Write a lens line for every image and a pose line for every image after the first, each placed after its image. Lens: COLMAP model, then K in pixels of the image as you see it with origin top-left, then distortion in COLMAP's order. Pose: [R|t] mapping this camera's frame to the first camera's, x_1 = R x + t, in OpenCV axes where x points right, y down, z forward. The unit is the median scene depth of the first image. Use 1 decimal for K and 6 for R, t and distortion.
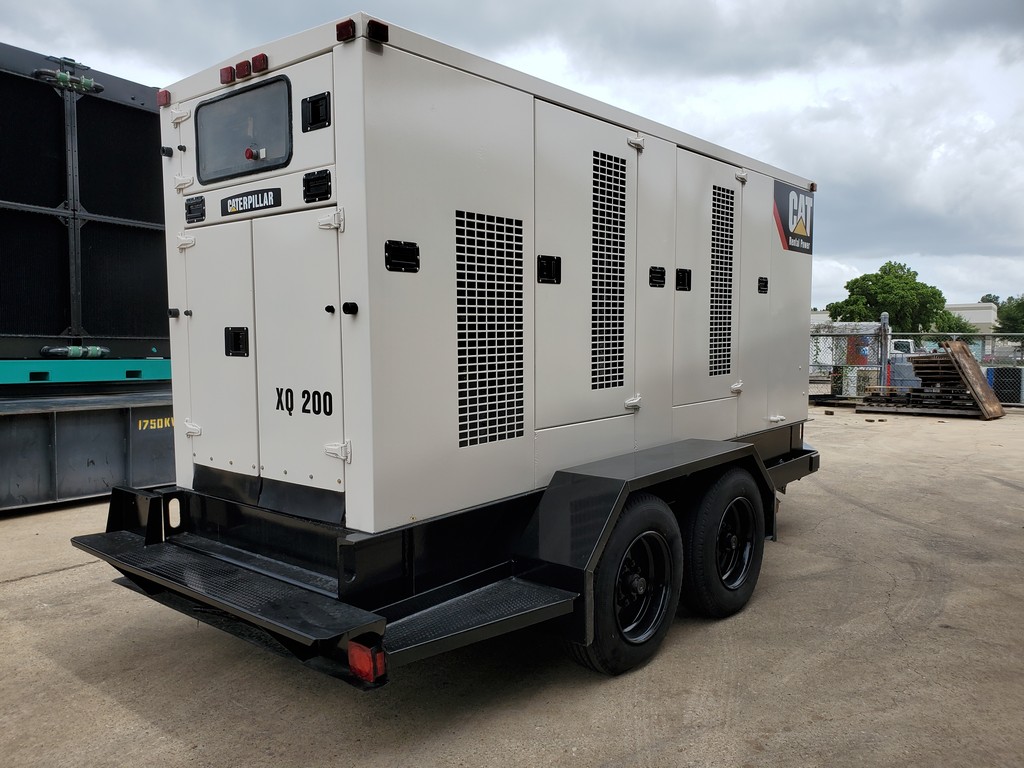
lens RADIAL K [[804.9, 0, 510.6], [0, 804.9, 389.5], [0, 0, 1]] dist [0.001378, 0.019888]
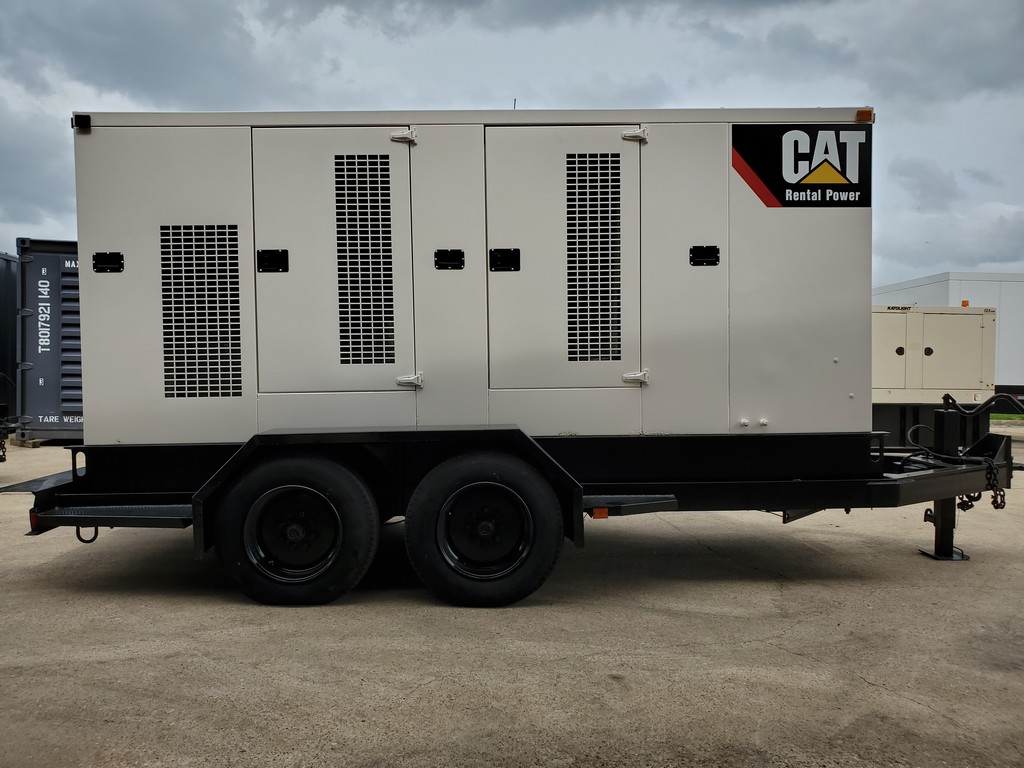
lens RADIAL K [[804.9, 0, 513.8], [0, 804.9, 385.8], [0, 0, 1]] dist [0.001378, 0.019888]
pose [[0.661548, 0.018469, -0.749676, 1.320848], [-0.051394, 0.998463, -0.020754, 0.049864], [0.748140, 0.052259, 0.661480, 0.519452]]
